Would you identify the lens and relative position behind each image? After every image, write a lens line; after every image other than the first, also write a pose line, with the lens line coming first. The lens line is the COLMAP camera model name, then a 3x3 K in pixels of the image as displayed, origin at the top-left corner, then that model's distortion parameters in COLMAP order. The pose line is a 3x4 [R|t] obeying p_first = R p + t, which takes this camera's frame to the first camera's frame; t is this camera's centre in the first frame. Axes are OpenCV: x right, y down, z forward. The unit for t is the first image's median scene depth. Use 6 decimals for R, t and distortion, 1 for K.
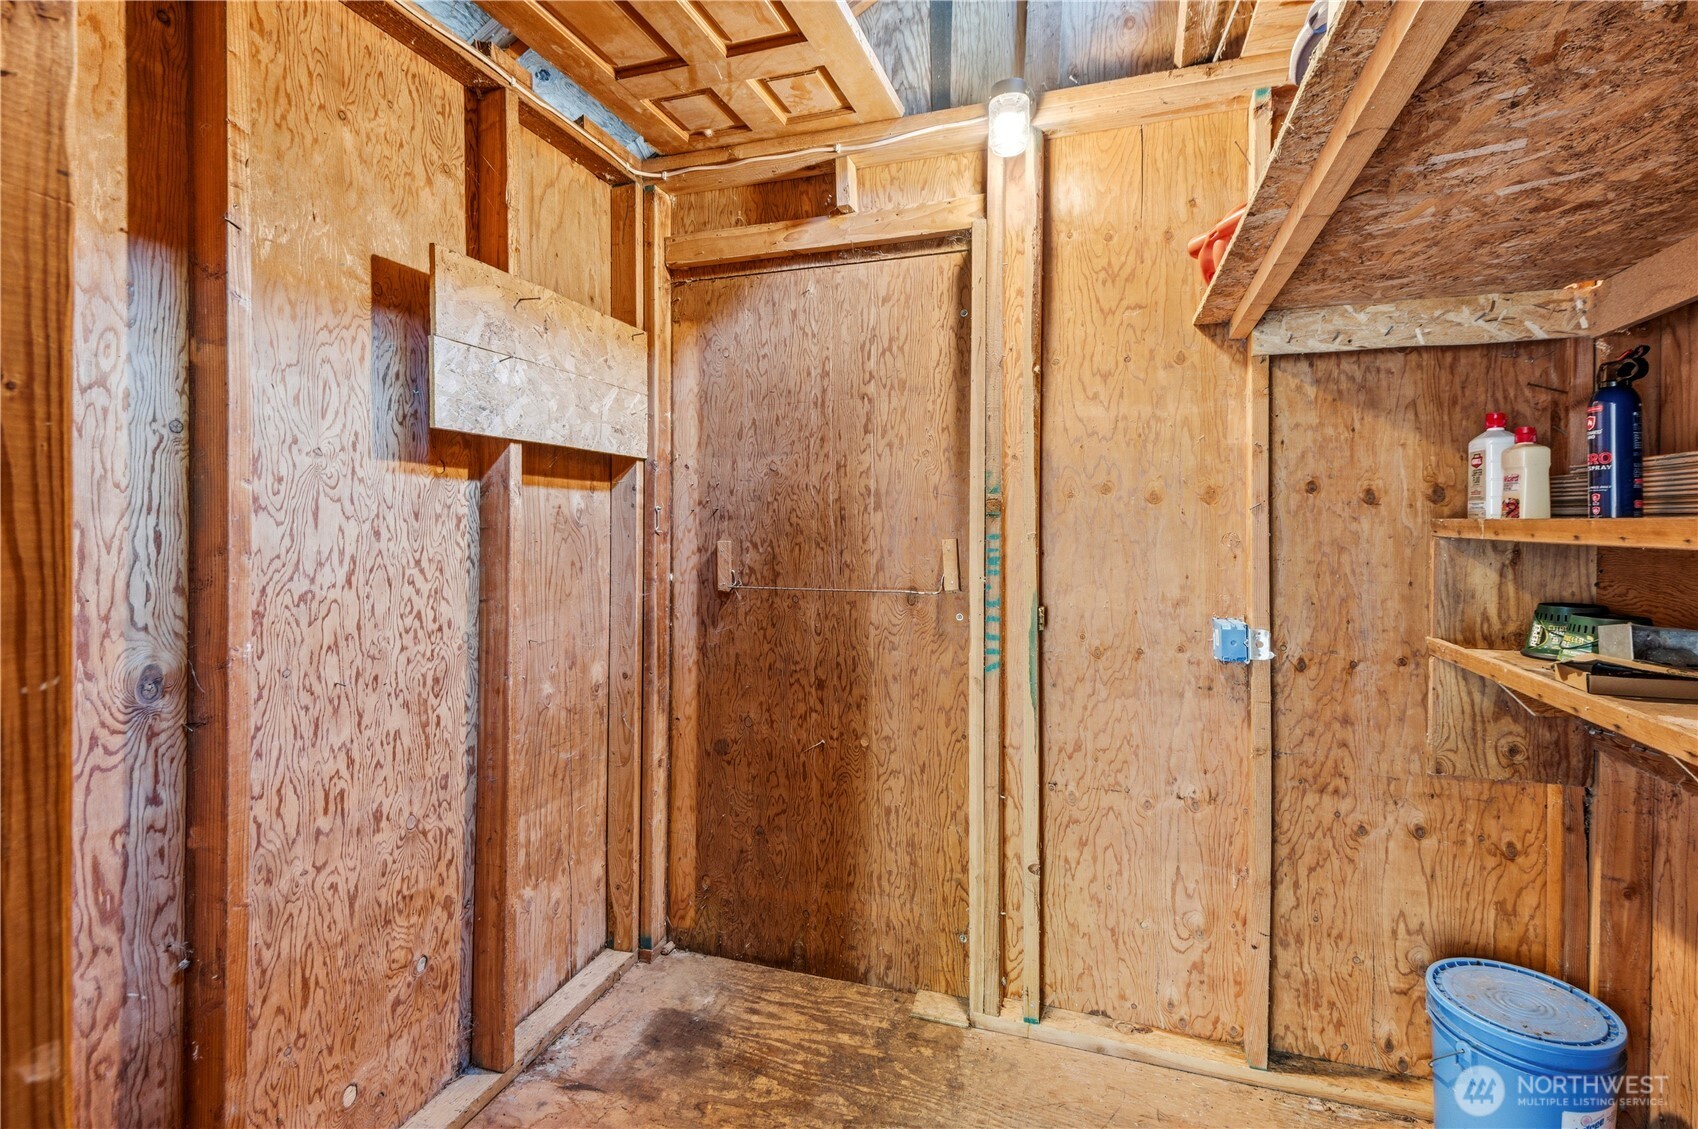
lens RADIAL K [[785.1, 0, 854.9], [0, 785.1, 536.1], [0, 0, 1]] dist [0.023450, -0.003369]
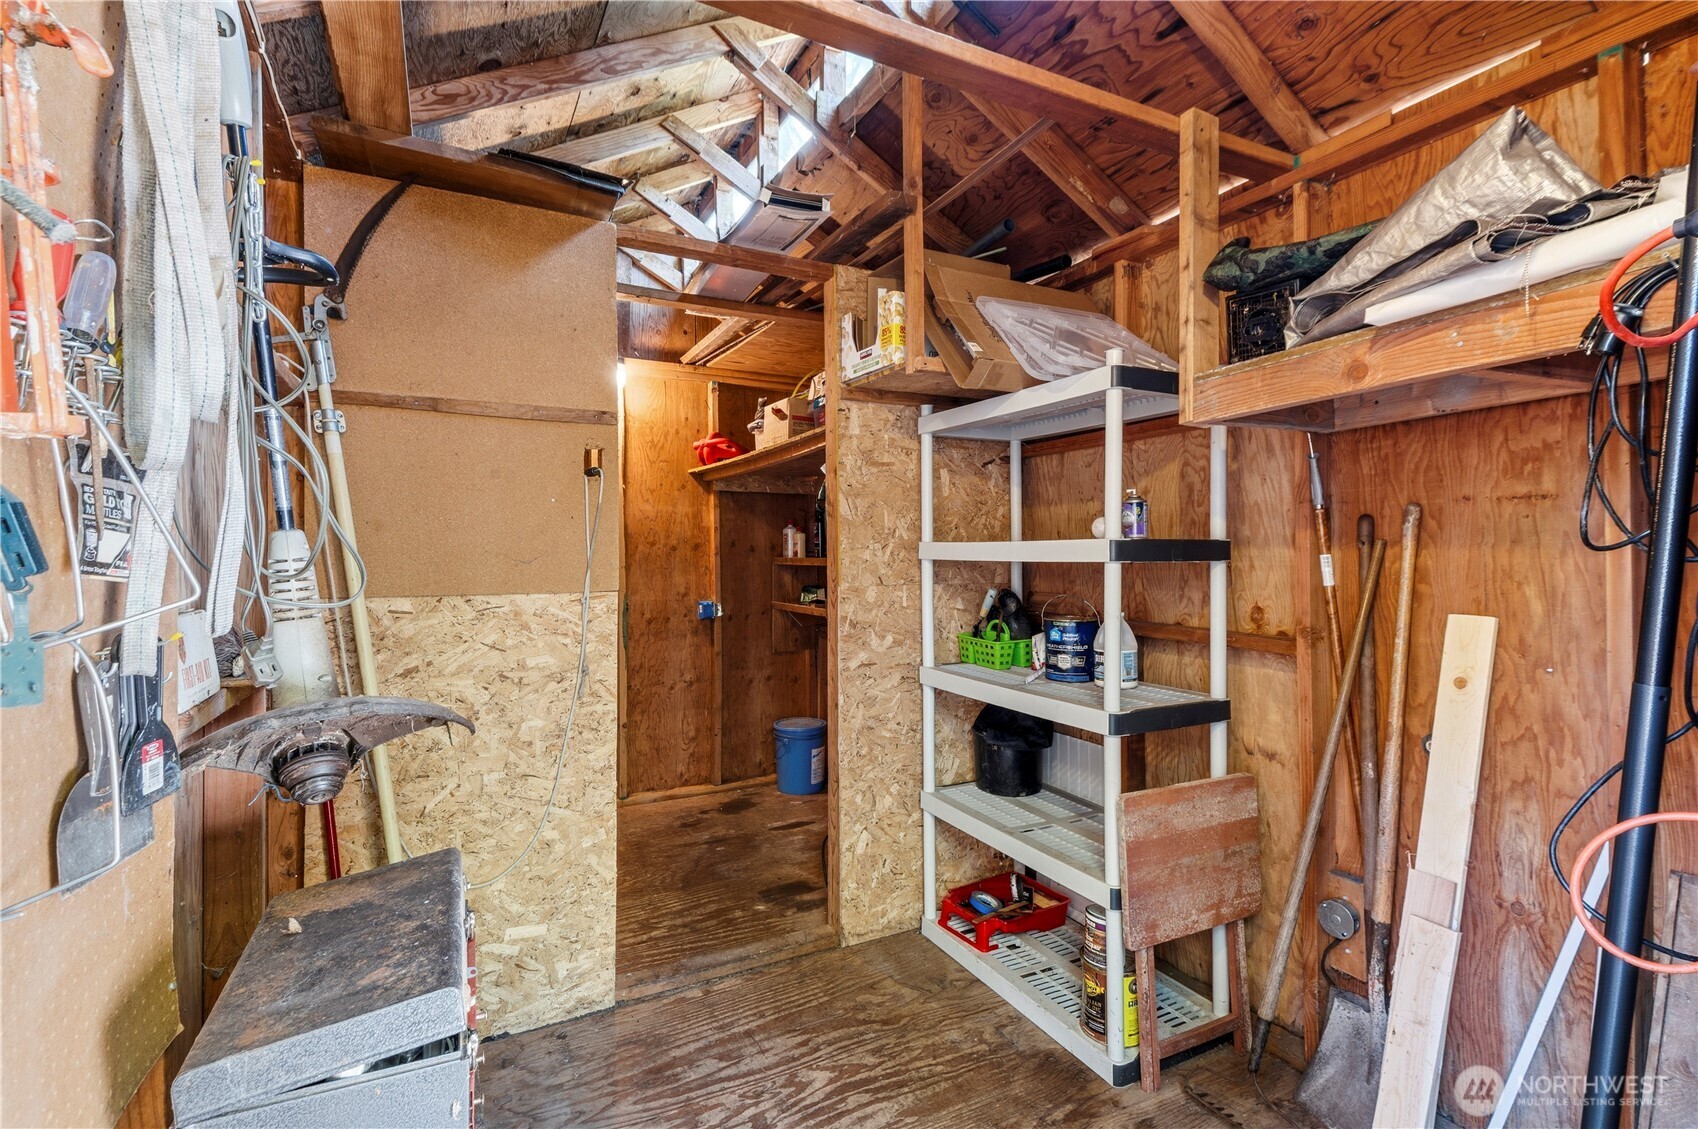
lens RADIAL K [[785.1, 0, 849.3], [0, 785.1, 559.7], [0, 0, 1]] dist [0.023450, -0.003369]
pose [[0.698866, -0.008512, 0.715202, -0.915017], [0.015829, 0.999868, -0.003567, -0.000641], [-0.715078, 0.013814, 0.698909, -0.960866]]
